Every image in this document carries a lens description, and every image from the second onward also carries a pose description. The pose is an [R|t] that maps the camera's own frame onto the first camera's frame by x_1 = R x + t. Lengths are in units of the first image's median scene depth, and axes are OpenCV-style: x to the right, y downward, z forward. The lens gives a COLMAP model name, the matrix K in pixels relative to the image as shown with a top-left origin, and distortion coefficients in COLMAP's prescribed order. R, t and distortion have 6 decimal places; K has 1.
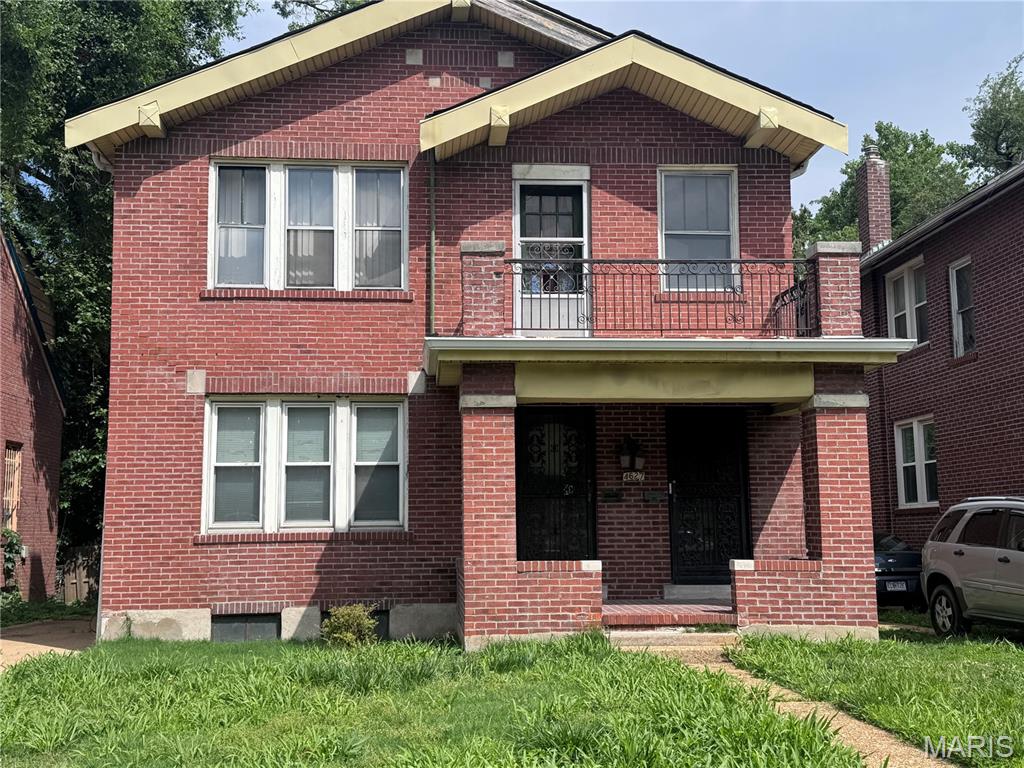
lens RADIAL K [[1118.8, 0, 512.0], [0, 1118.8, 384.0], [0, 0, 1]] dist [0.216961, -0.458017]
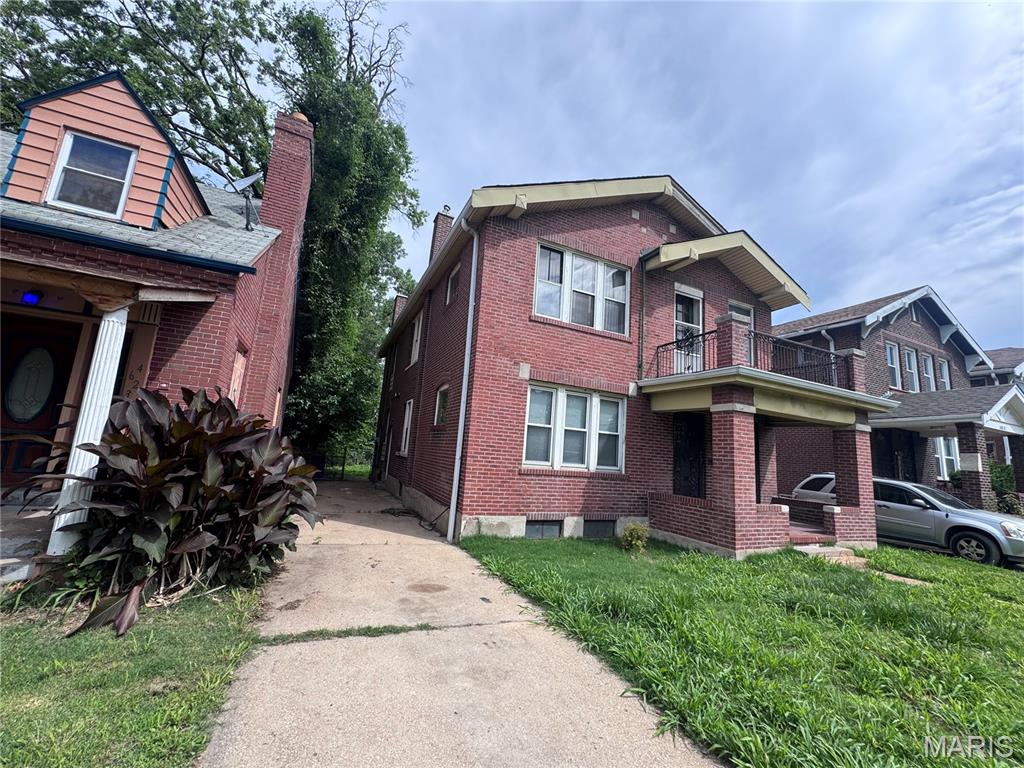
lens RADIAL K [[406.8, 0, 512.0], [0, 406.8, 384.0], [0, 0, 1]] dist [-0.000536, -0.000532]
pose [[0.932962, 0.135819, 0.333370, -0.480407], [-0.126092, 0.990719, -0.050754, 0.047202], [-0.337170, 0.005316, 0.941429, 0.468223]]
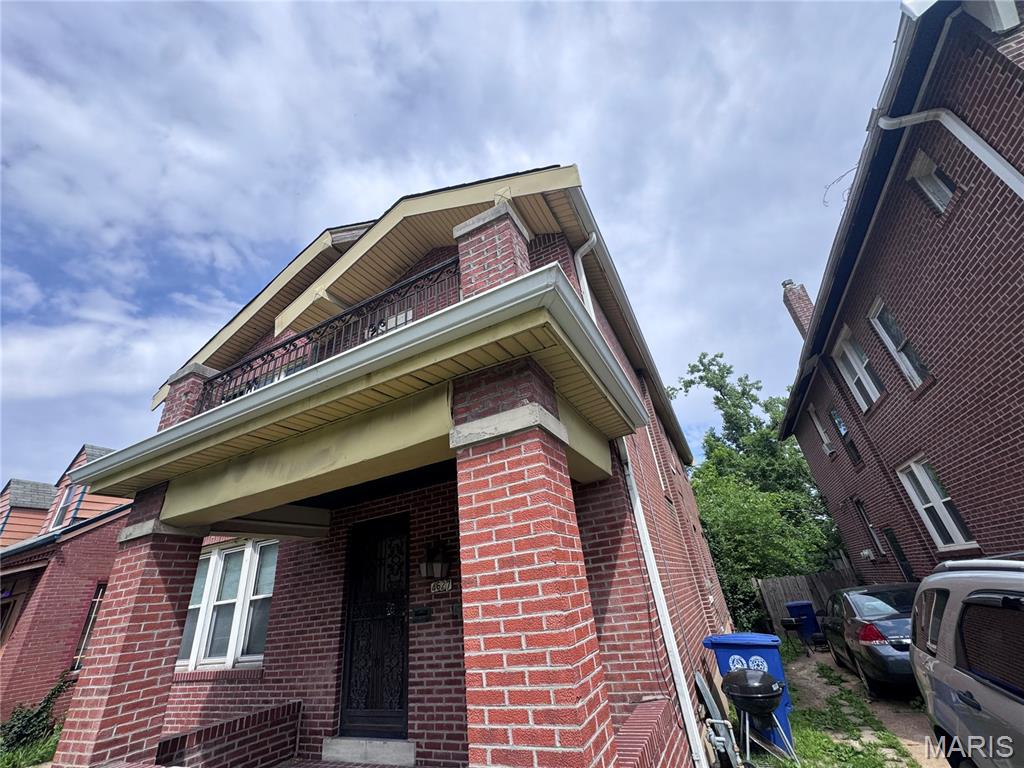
lens RADIAL K [[406.8, 0, 512.0], [0, 406.8, 384.0], [0, 0, 1]] dist [-0.000536, -0.000532]
pose [[0.849084, -0.311527, -0.426624, 0.342109], [0.160991, 0.921786, -0.352693, 0.058644], [0.503129, 0.230783, 0.832826, 0.740582]]
